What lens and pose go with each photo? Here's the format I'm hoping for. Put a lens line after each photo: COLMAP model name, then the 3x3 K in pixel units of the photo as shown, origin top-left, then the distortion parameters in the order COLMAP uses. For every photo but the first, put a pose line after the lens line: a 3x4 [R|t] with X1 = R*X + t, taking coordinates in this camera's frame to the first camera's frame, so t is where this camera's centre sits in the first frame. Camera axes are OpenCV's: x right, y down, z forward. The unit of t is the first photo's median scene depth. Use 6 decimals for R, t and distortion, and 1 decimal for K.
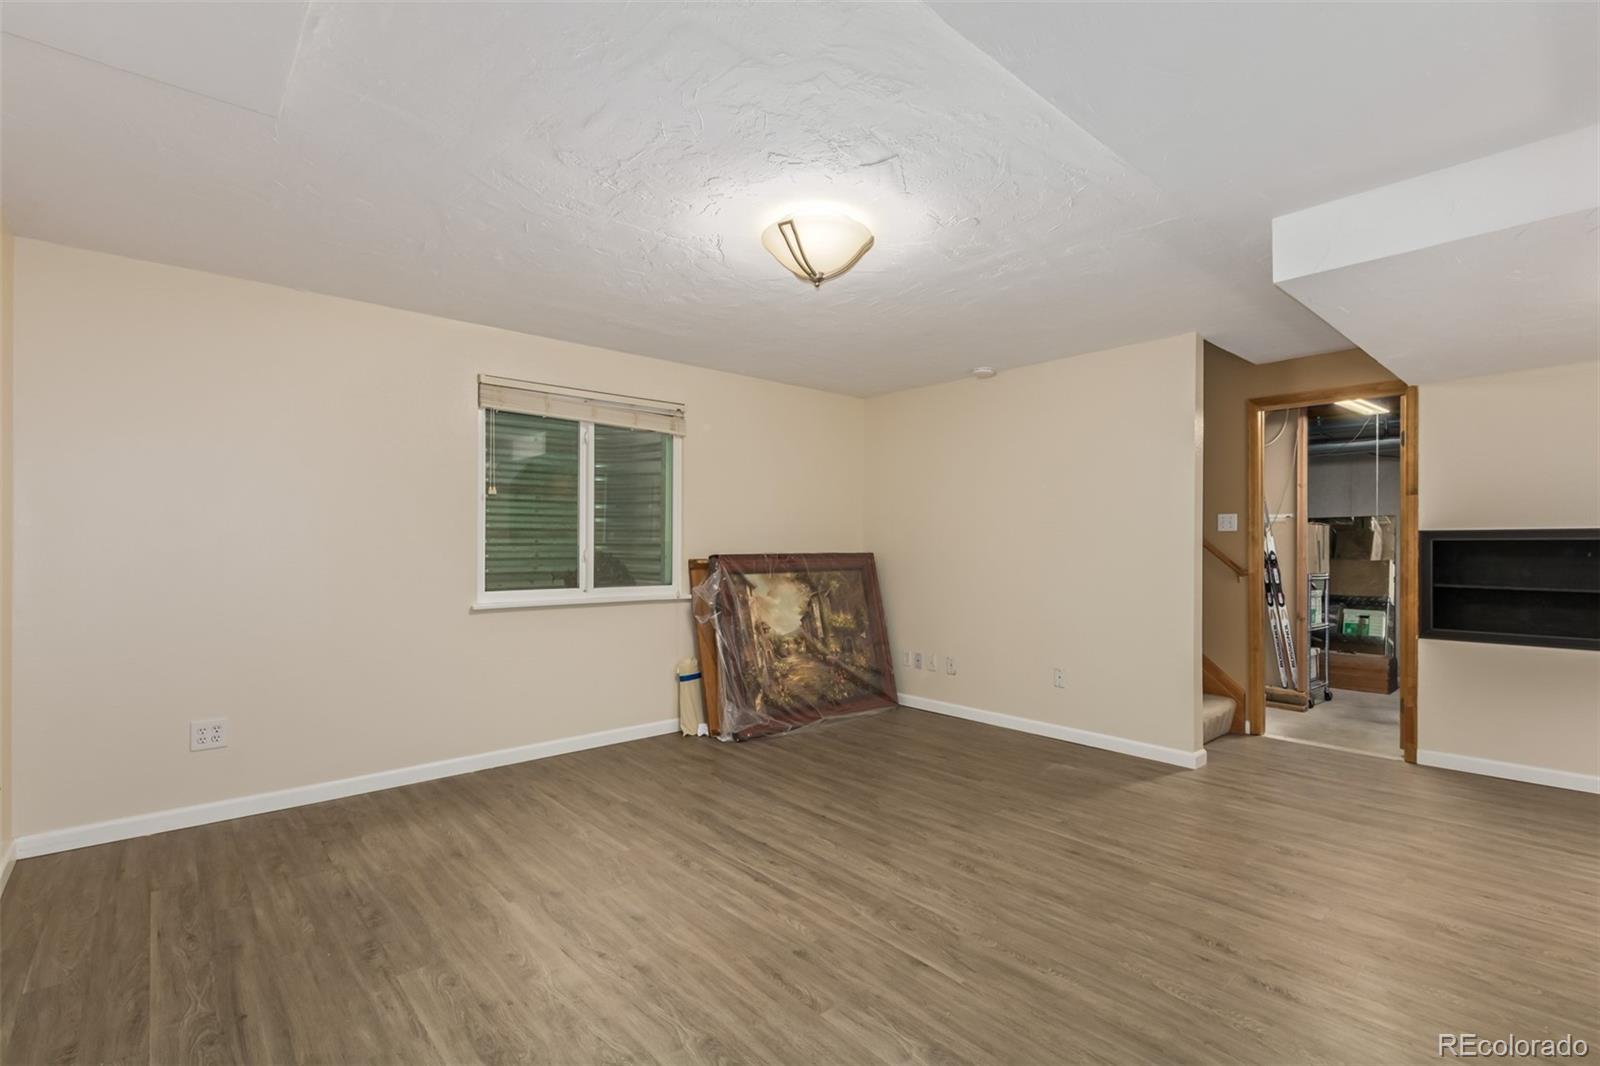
lens RADIAL K [[727.2, 0, 807.7], [0, 727.2, 544.6], [0, 0, 1]] dist [0.008287, 0.000940]
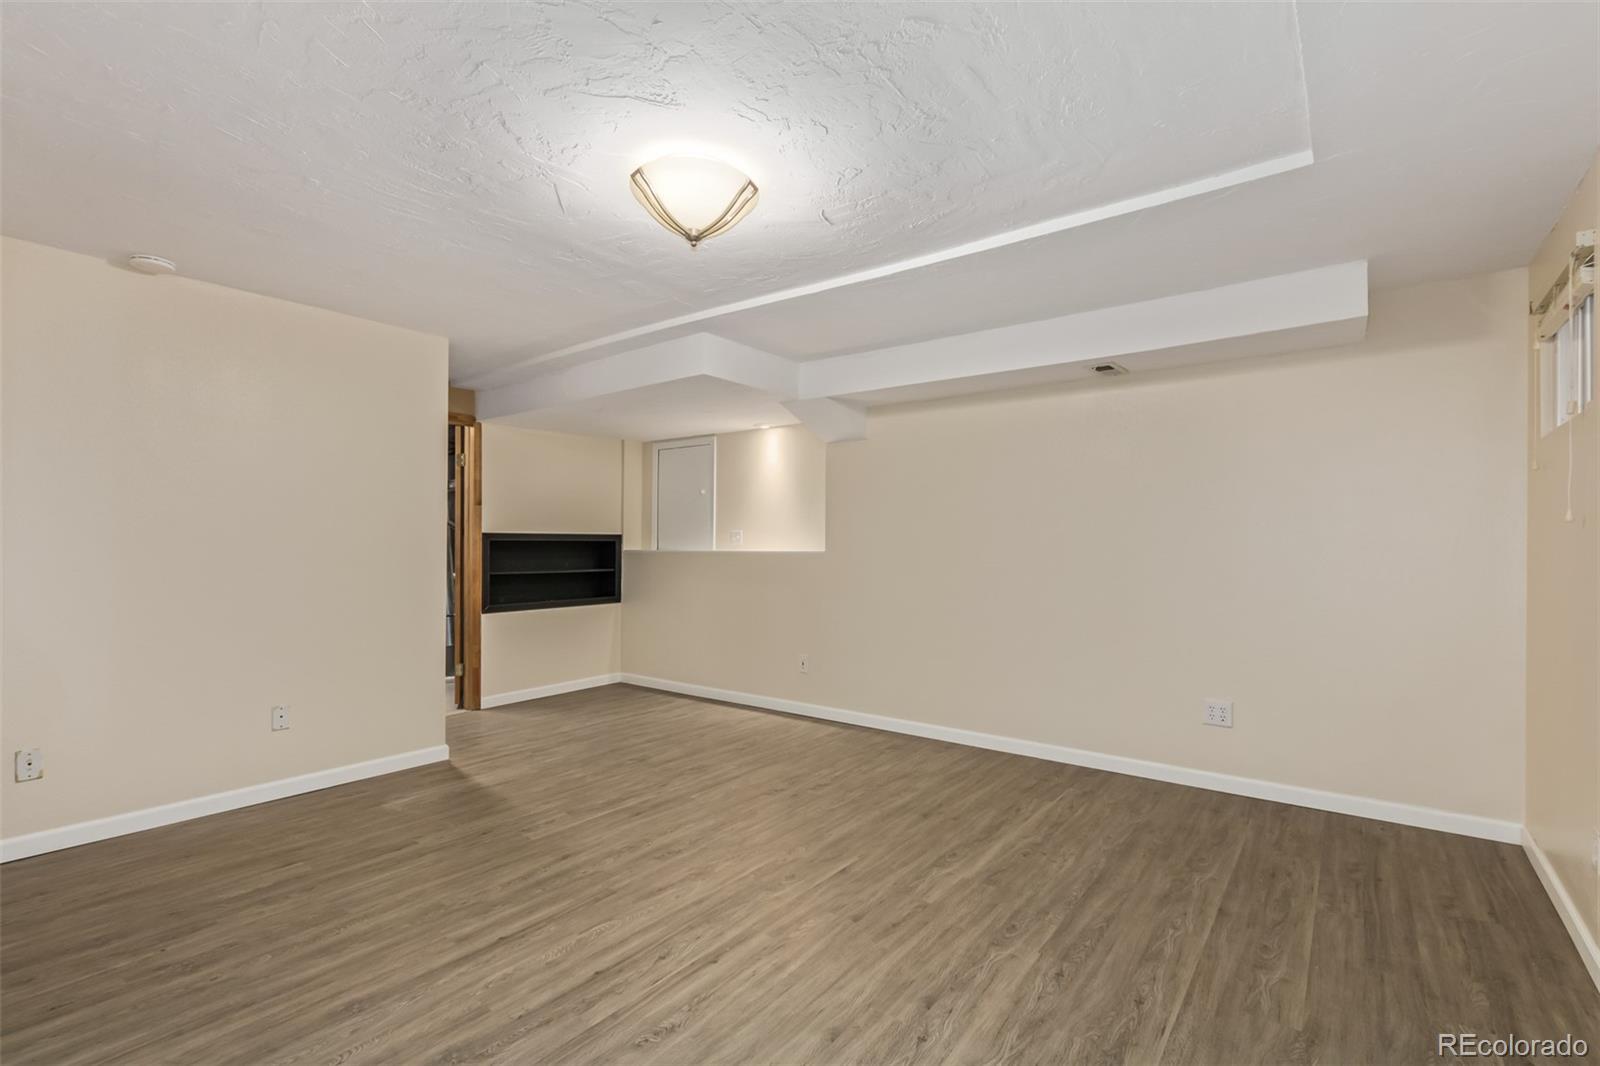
lens RADIAL K [[727.2, 0, 798.6], [0, 727.2, 542.1], [0, 0, 1]] dist [0.008287, 0.000940]
pose [[-0.184878, 0.002188, 0.982759, -0.684126], [-0.004513, 0.999985, -0.003076, -0.000560], [-0.982751, -0.005003, -0.184866, 0.823754]]
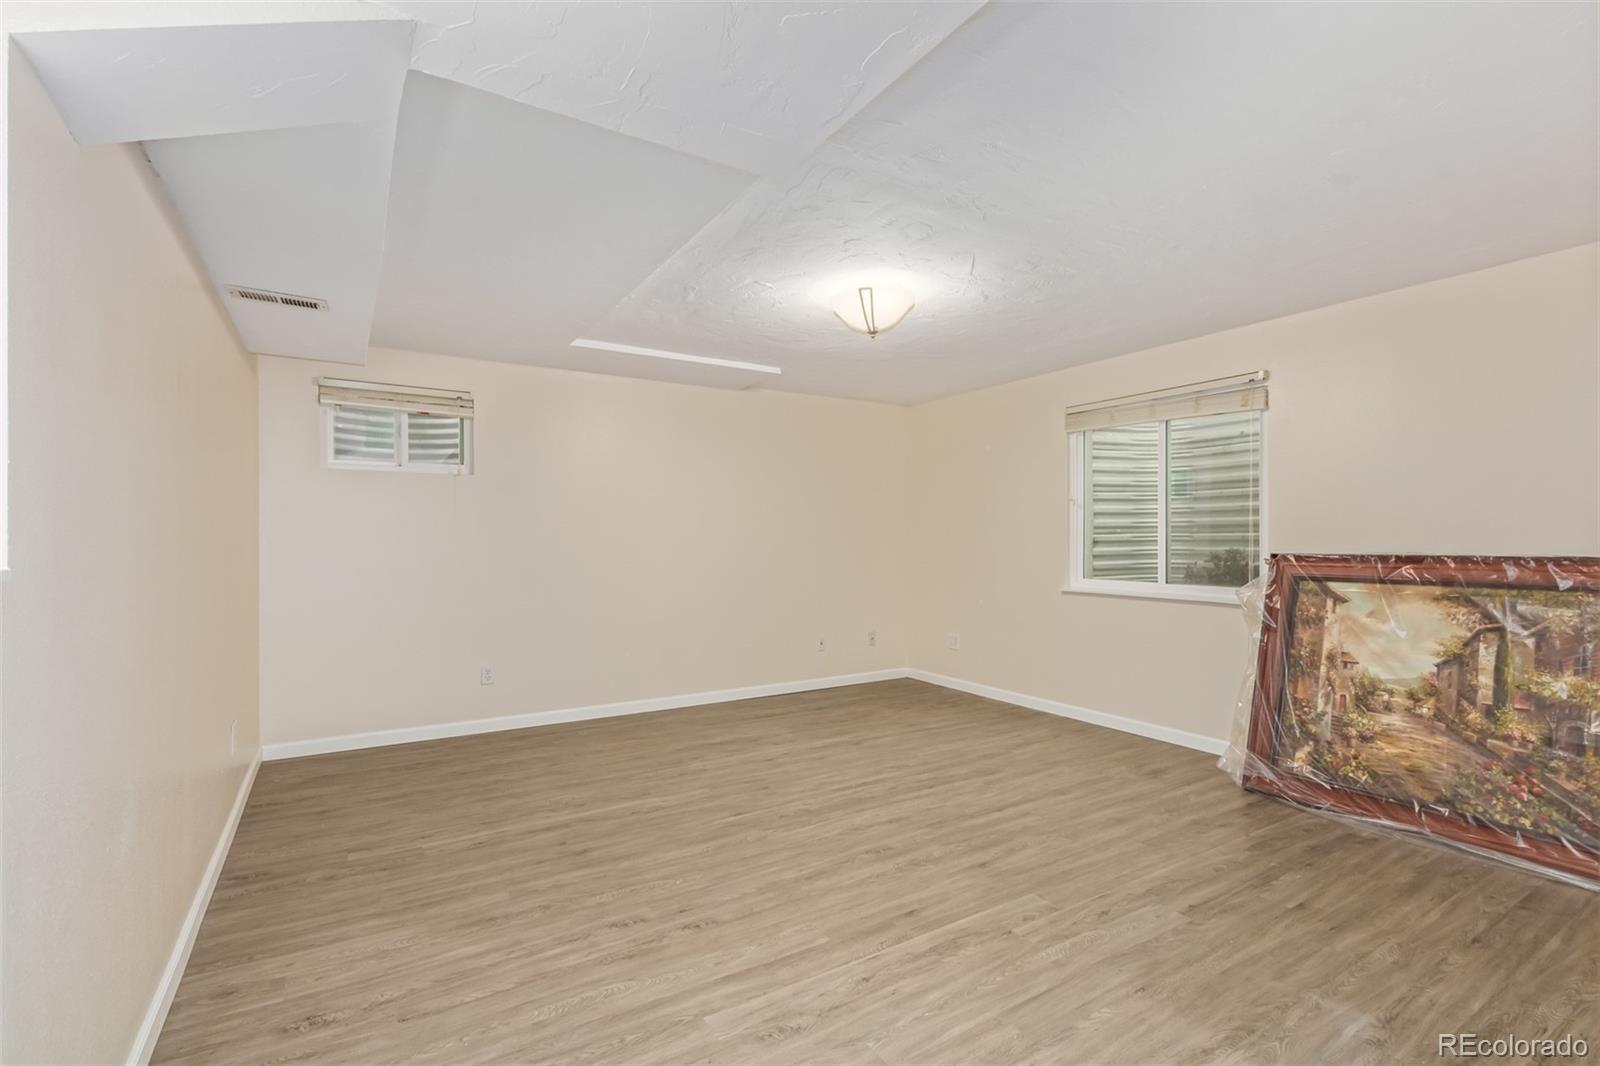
lens RADIAL K [[727.2, 0, 800.6], [0, 727.2, 529.9], [0, 0, 1]] dist [0.008287, 0.000940]
pose [[-0.171023, -0.015581, -0.985144, 1.029499], [-0.000127, 0.999875, -0.015792, 0.001063], [0.985267, -0.002576, -0.171003, 0.870110]]
